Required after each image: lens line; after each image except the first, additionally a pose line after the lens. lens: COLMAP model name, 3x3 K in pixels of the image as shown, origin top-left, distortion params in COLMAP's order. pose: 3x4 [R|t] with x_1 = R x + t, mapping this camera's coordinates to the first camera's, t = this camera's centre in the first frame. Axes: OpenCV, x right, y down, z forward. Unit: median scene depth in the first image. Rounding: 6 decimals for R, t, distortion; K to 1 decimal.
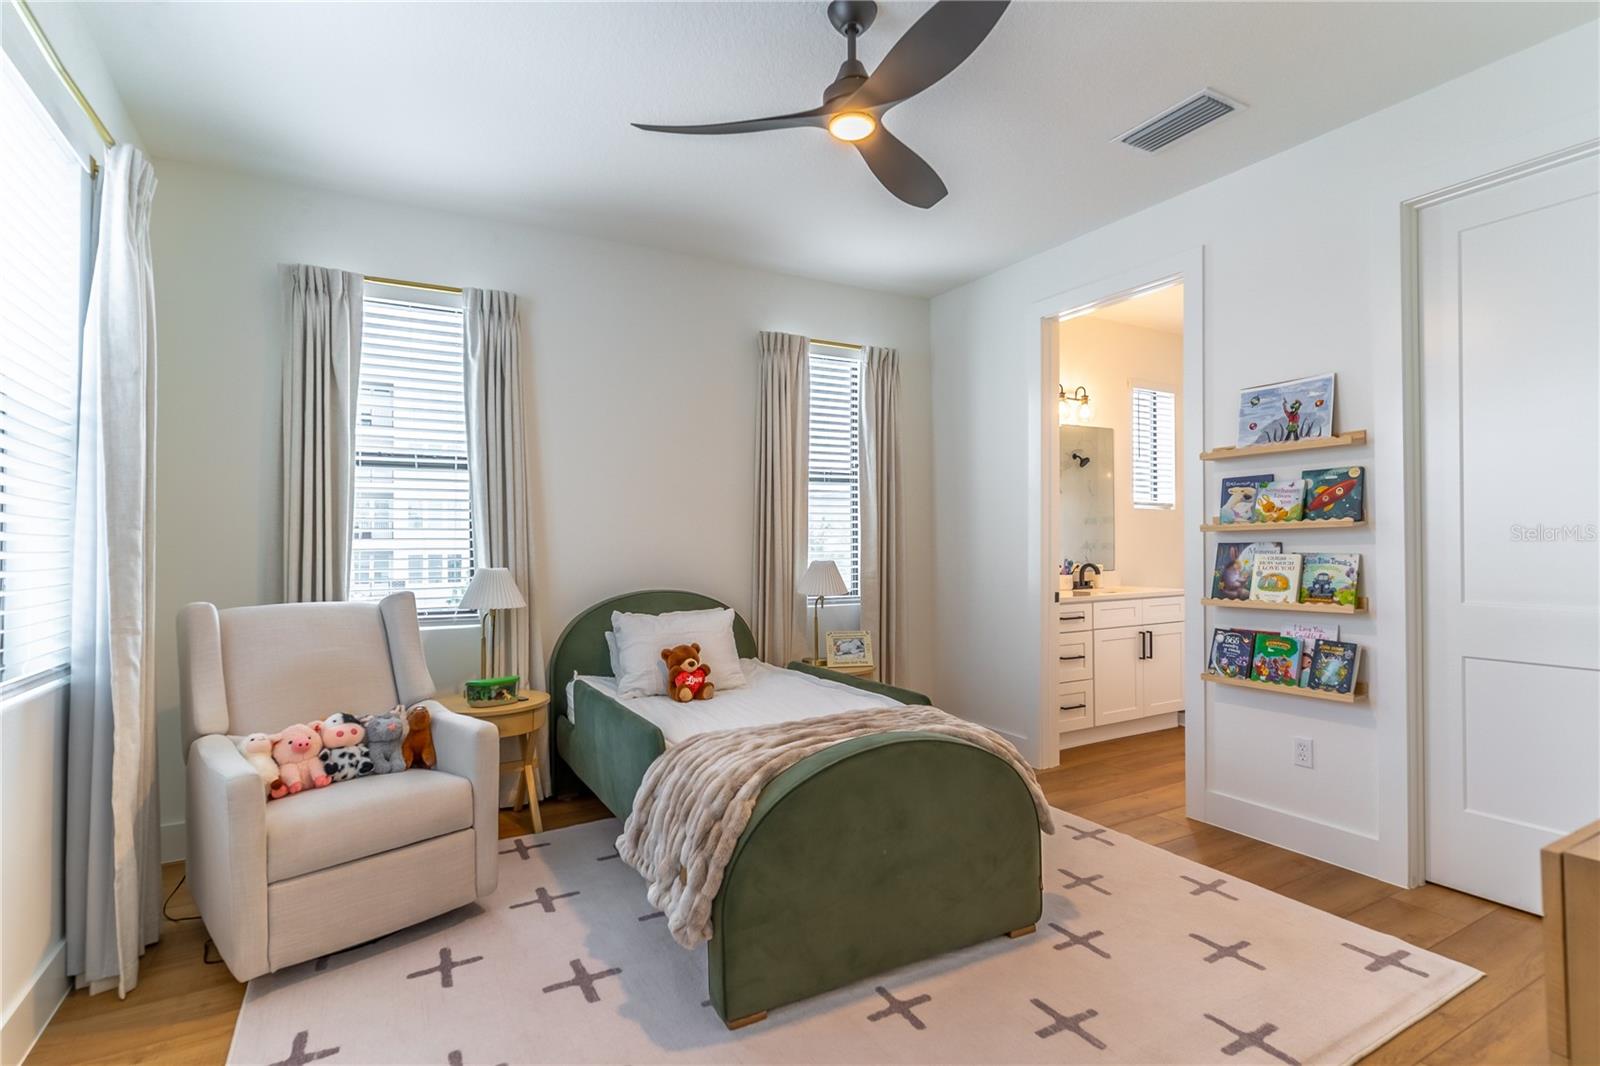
lens RADIAL K [[773.4, 0, 798.0], [0, 773.4, 536.5], [0, 0, 1]] dist [0.000160, -0.000372]
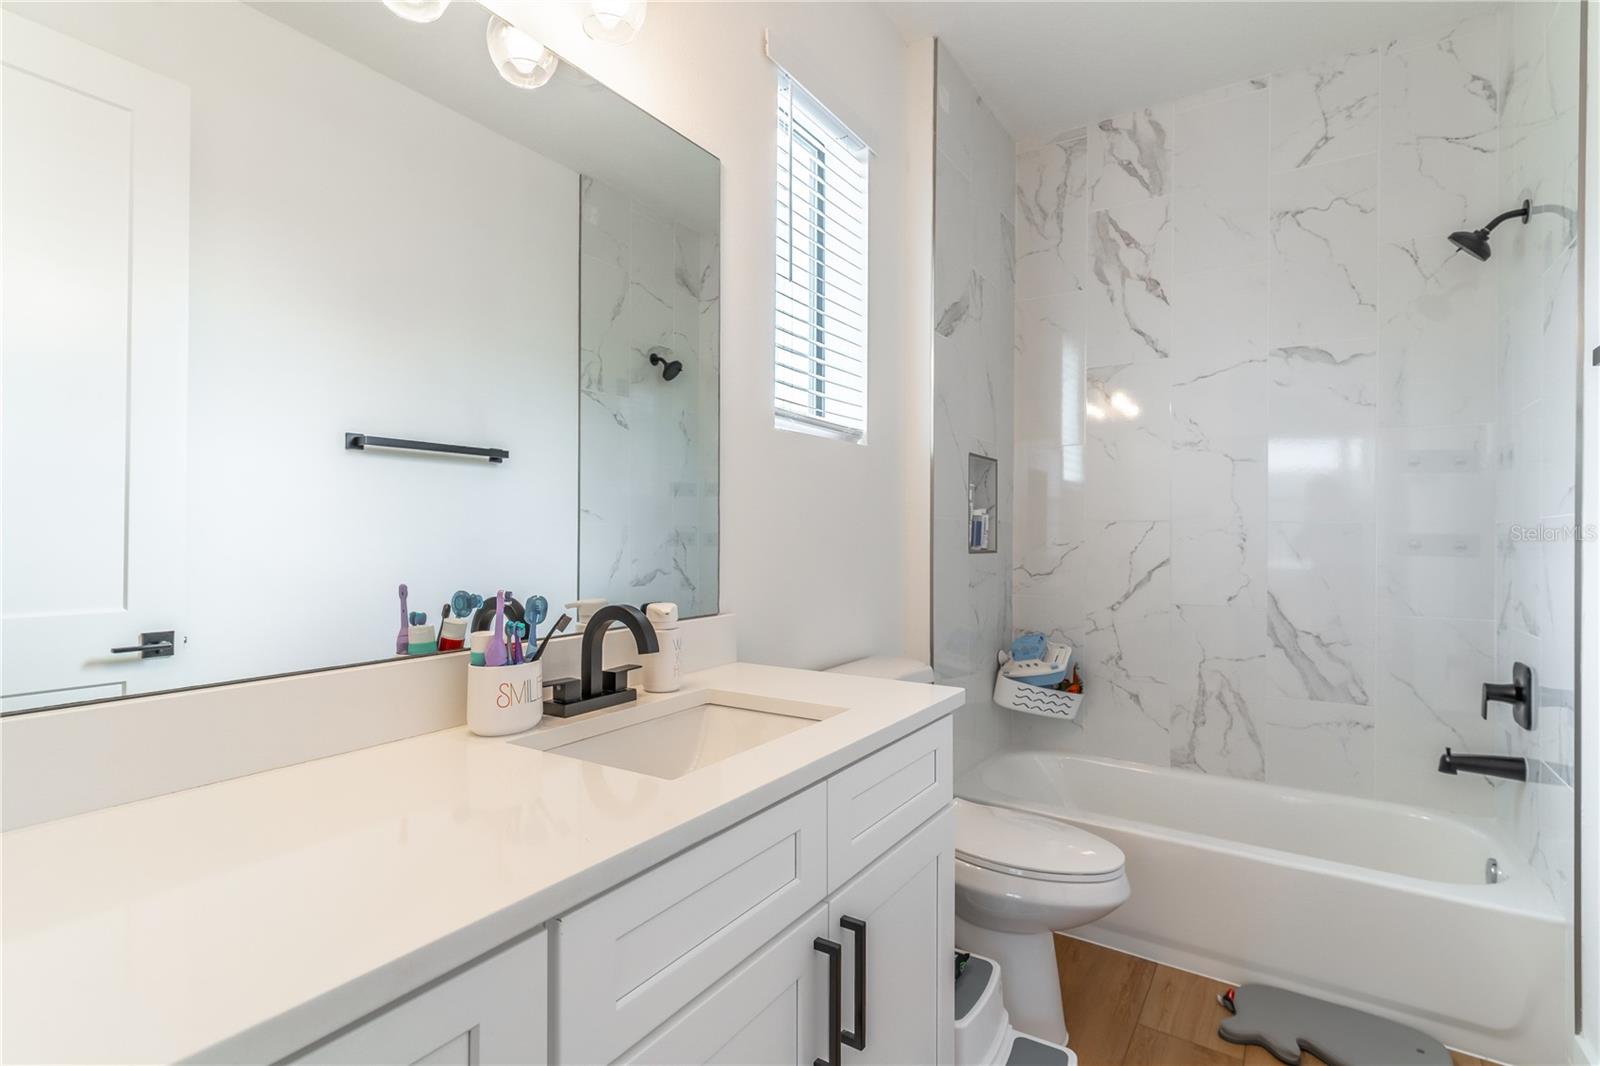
lens RADIAL K [[773.4, 0, 798.0], [0, 773.4, 536.5], [0, 0, 1]] dist [0.000160, -0.000372]
pose [[0.888200, 0.011475, 0.459313, 0.286338], [-0.016746, 0.999832, 0.007405, 0.009392], [-0.459151, -0.014269, 0.888243, 0.689475]]
